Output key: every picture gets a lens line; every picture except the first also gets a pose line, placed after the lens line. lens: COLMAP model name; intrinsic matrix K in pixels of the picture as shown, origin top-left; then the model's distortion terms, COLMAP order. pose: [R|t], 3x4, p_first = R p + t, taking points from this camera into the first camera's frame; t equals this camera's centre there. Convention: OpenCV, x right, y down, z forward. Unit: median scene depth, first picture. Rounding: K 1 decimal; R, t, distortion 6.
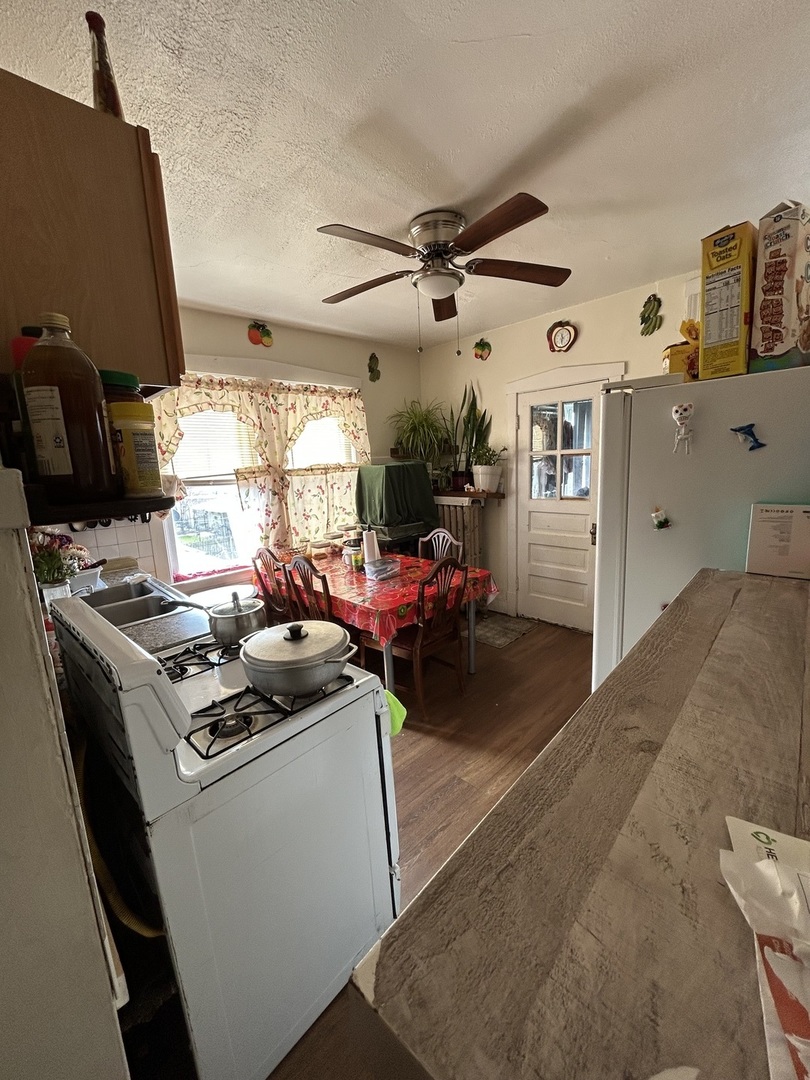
lens RADIAL K [[437.4, 0, 405.0], [0, 437.4, 540.0], [0, 0, 1]] dist [-0.000035, -0.000028]
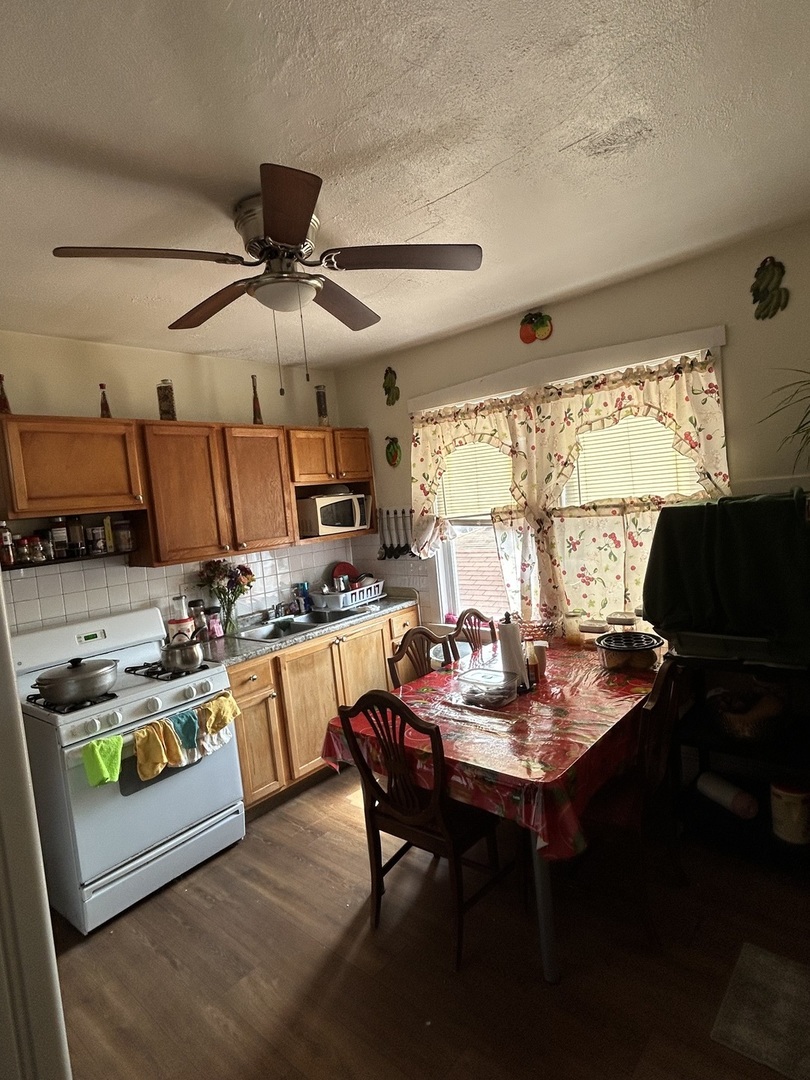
lens RADIAL K [[577.4, 0, 405.0], [0, 577.4, 540.0], [0, 0, 1]] dist [-0.000412, 0.000663]
pose [[0.080394, 0.113590, -0.990270, 0.614721], [-0.089042, 0.990332, 0.106368, -0.183593], [0.992778, 0.079624, 0.089731, 0.671023]]
